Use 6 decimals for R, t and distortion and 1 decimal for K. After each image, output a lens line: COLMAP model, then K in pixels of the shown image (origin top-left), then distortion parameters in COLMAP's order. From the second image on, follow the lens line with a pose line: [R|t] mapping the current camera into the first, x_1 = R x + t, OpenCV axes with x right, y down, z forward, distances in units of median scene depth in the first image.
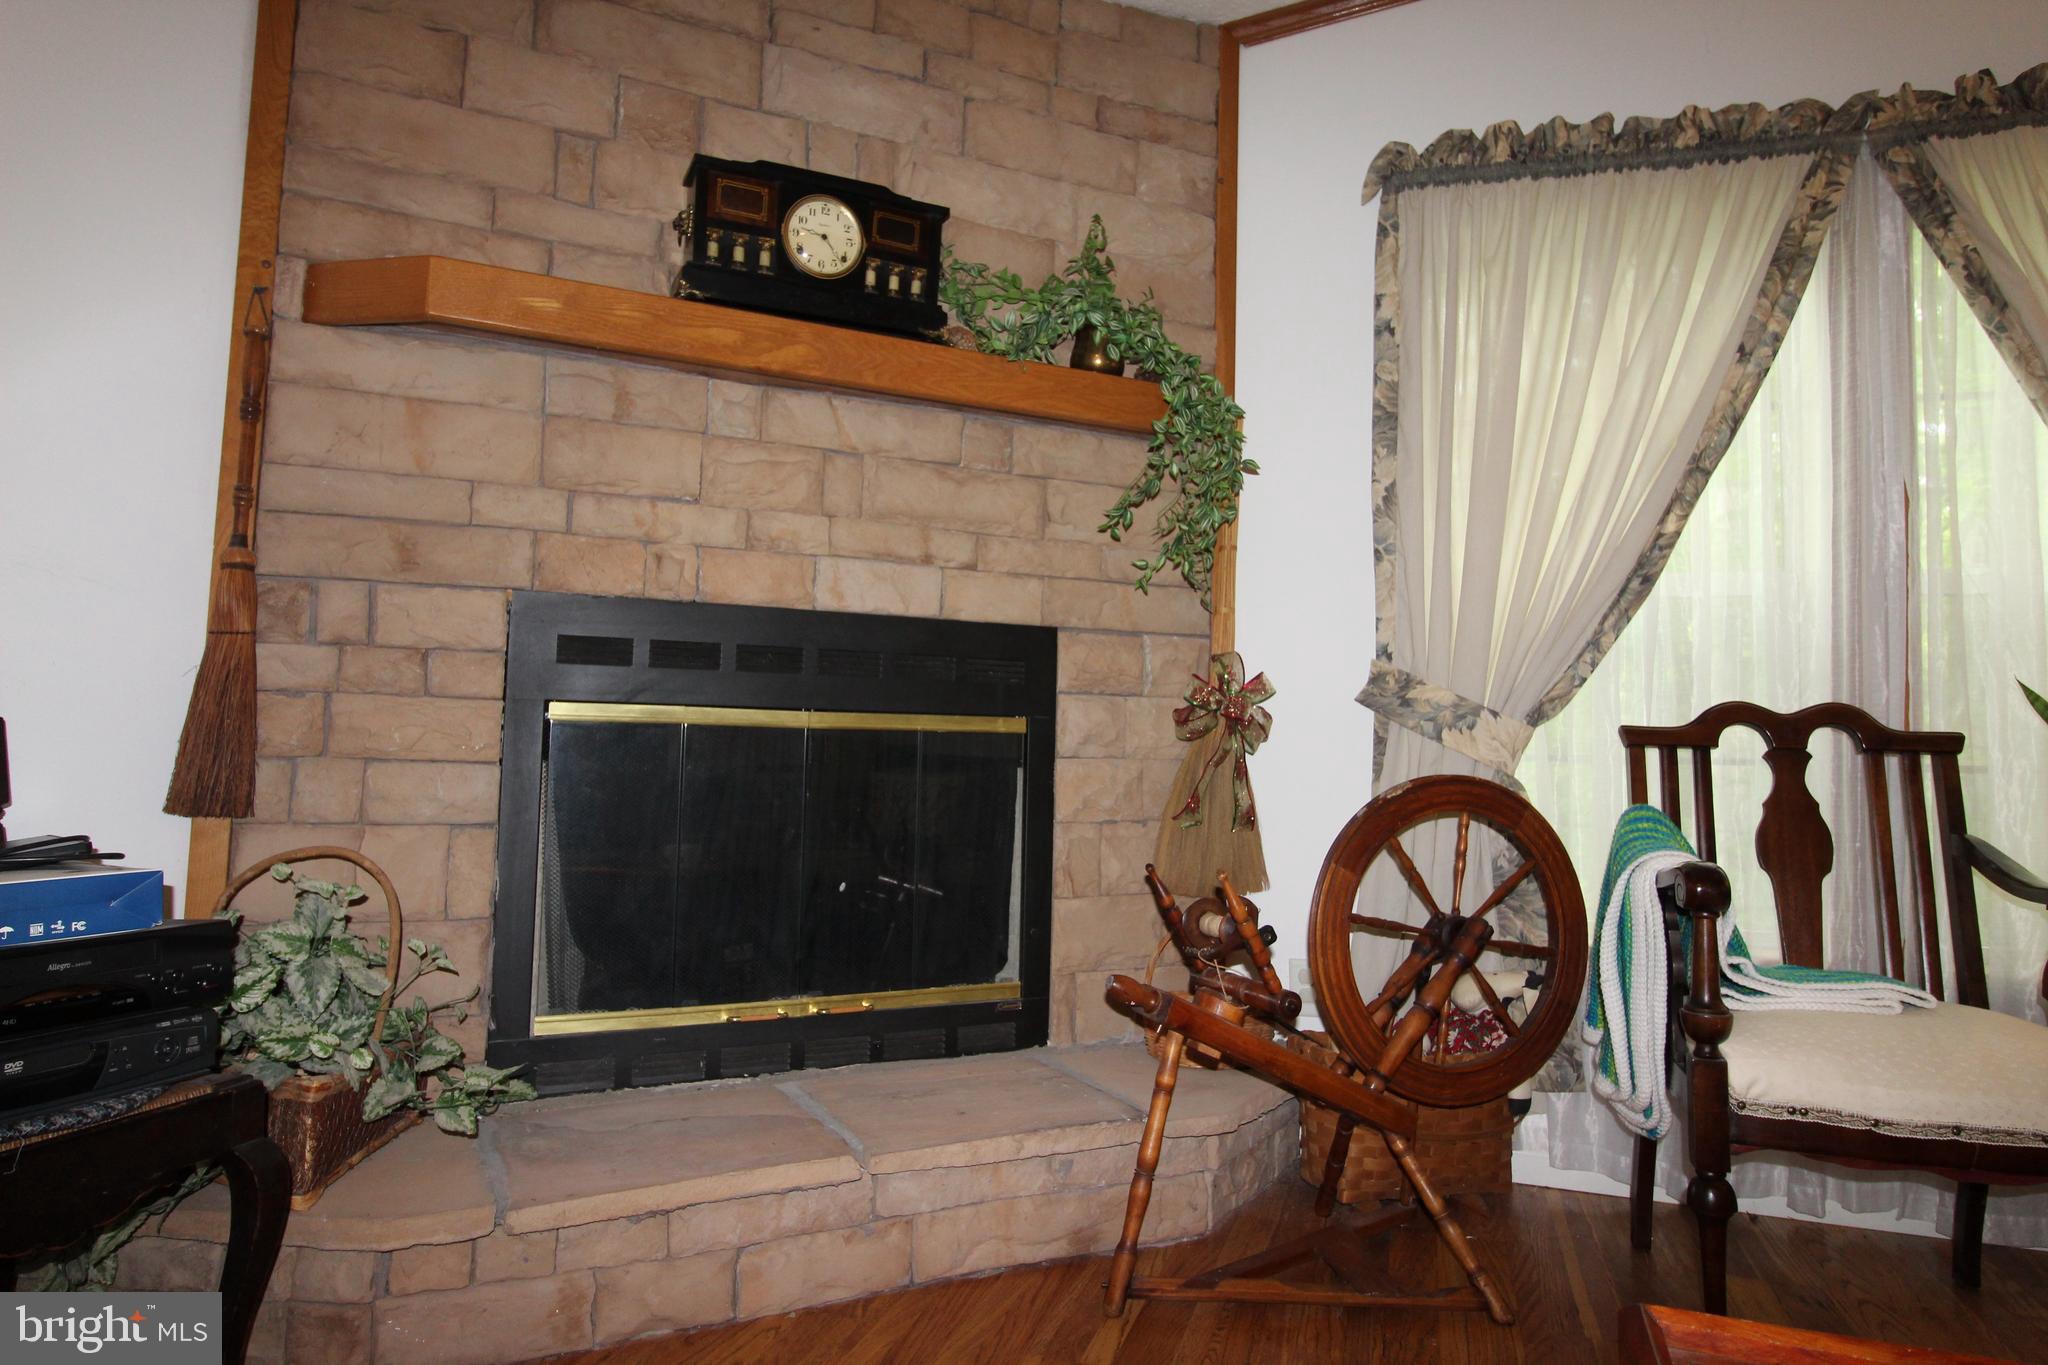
lens RADIAL K [[1101.1, 0, 1024.0], [0, 1101.1, 682.5], [0, 0, 1]] dist [-0.013583, -0.000550]
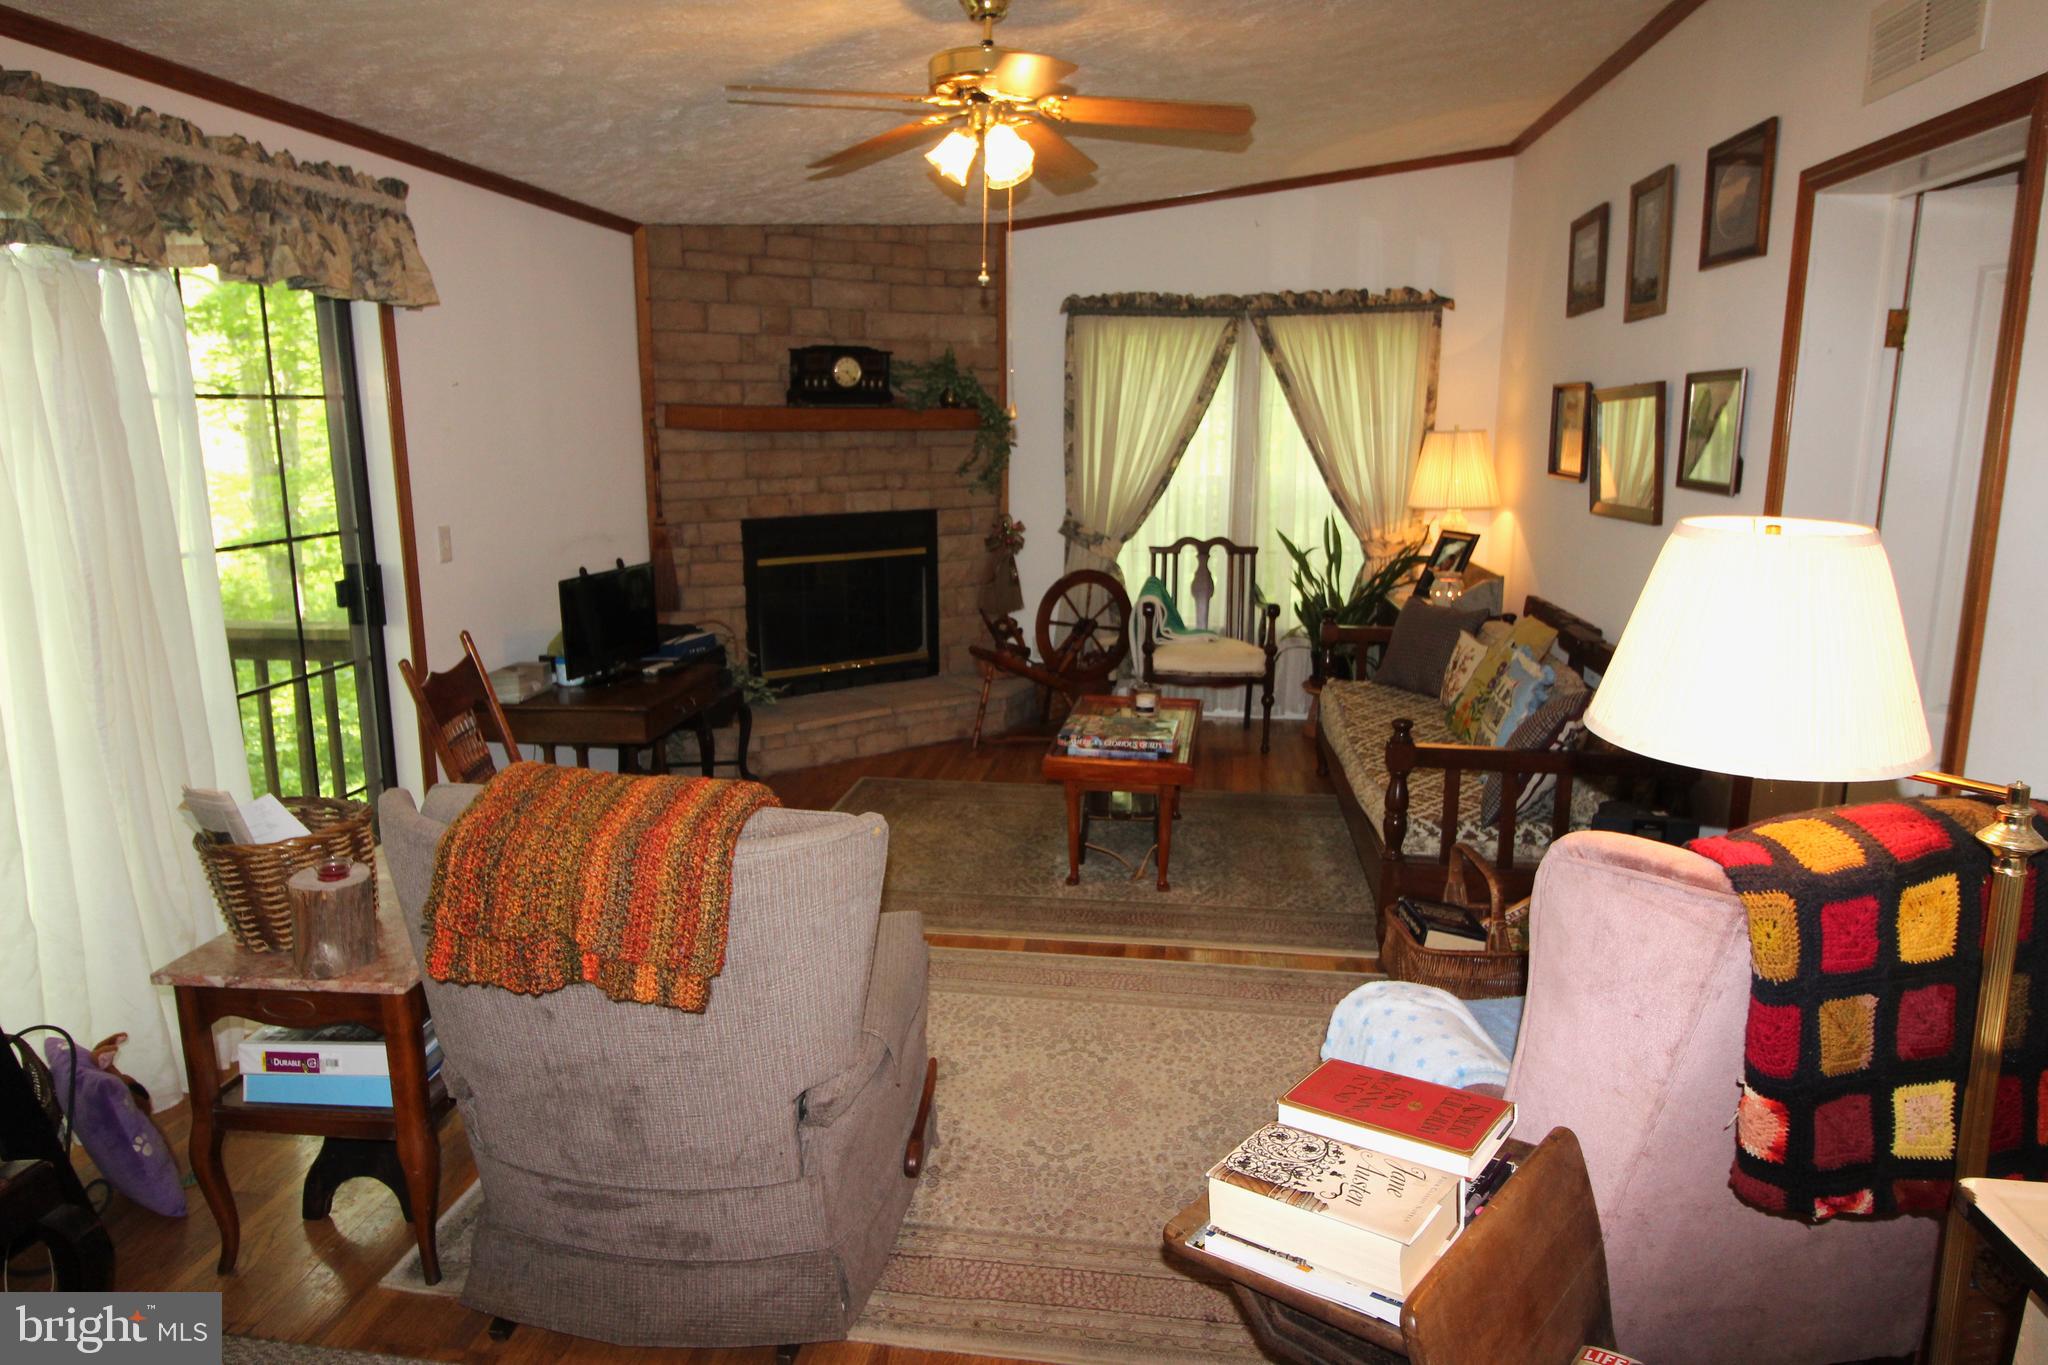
lens RADIAL K [[1339.6, 0, 1024.0], [0, 1339.6, 682.5], [0, 0, 1]] dist [-0.000143, -0.000012]
pose [[0.980988, -0.066689, 0.182248, -0.385763], [0.015078, 0.962454, 0.271025, -0.536218], [-0.193480, -0.263124, 0.945162, -2.157759]]
